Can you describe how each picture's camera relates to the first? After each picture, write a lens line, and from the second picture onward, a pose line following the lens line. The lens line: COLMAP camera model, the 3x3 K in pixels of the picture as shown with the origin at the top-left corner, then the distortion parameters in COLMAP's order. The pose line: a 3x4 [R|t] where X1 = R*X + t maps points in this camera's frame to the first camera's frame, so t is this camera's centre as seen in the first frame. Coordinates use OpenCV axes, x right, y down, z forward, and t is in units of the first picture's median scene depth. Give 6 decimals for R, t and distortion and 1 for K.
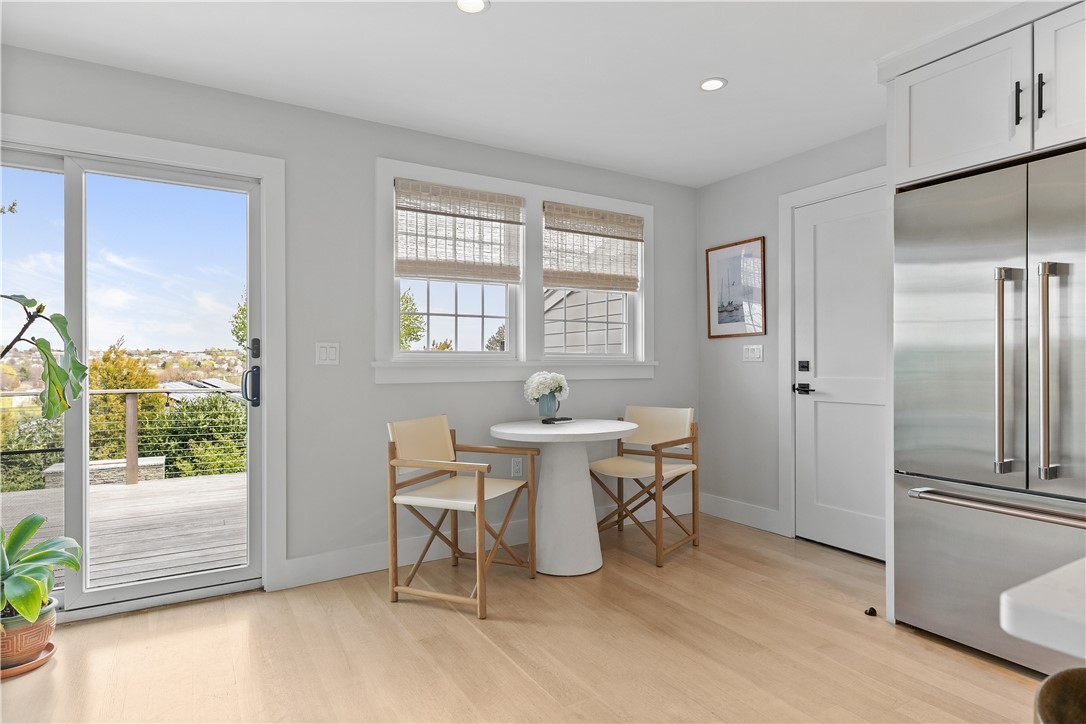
lens RADIAL K [[588.3, 0, 544.0], [0, 588.3, 362.7], [0, 0, 1]] dist [0.002818, -0.000197]
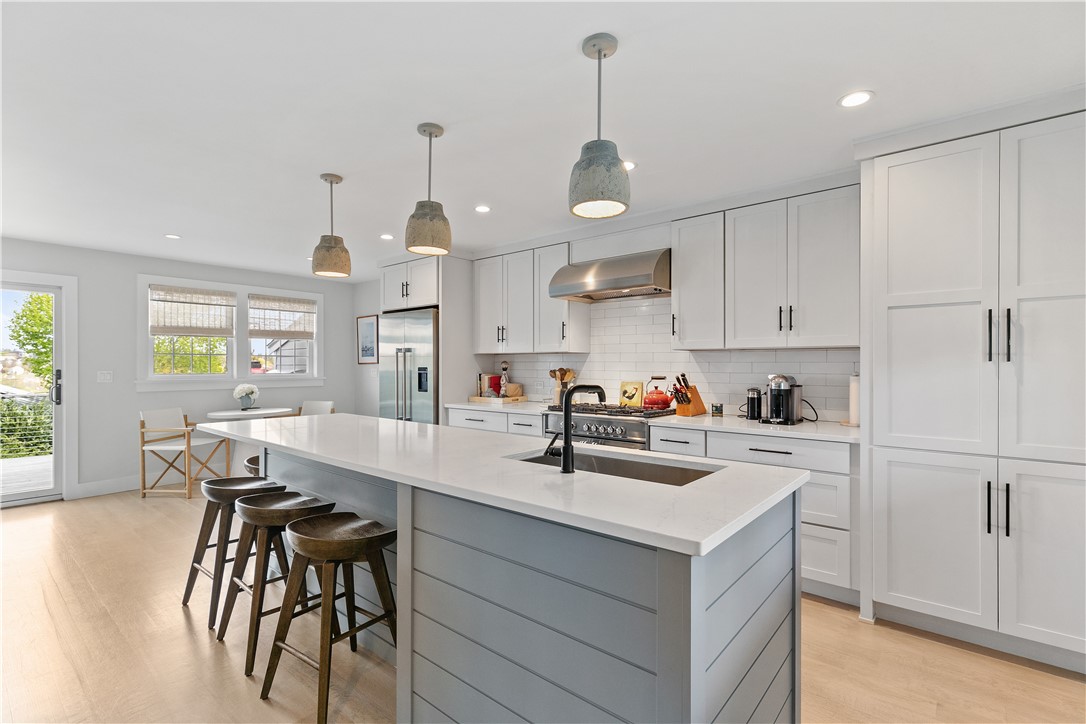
lens RADIAL K [[496.2, 0, 541.7], [0, 496.2, 366.3], [0, 0, 1]] dist [0.000984, -0.000187]
pose [[0.944921, 0.002207, 0.327291, 0.422171], [-0.002961, 0.999994, 0.001805, -0.053308], [-0.327285, -0.002675, 0.944922, -0.940757]]
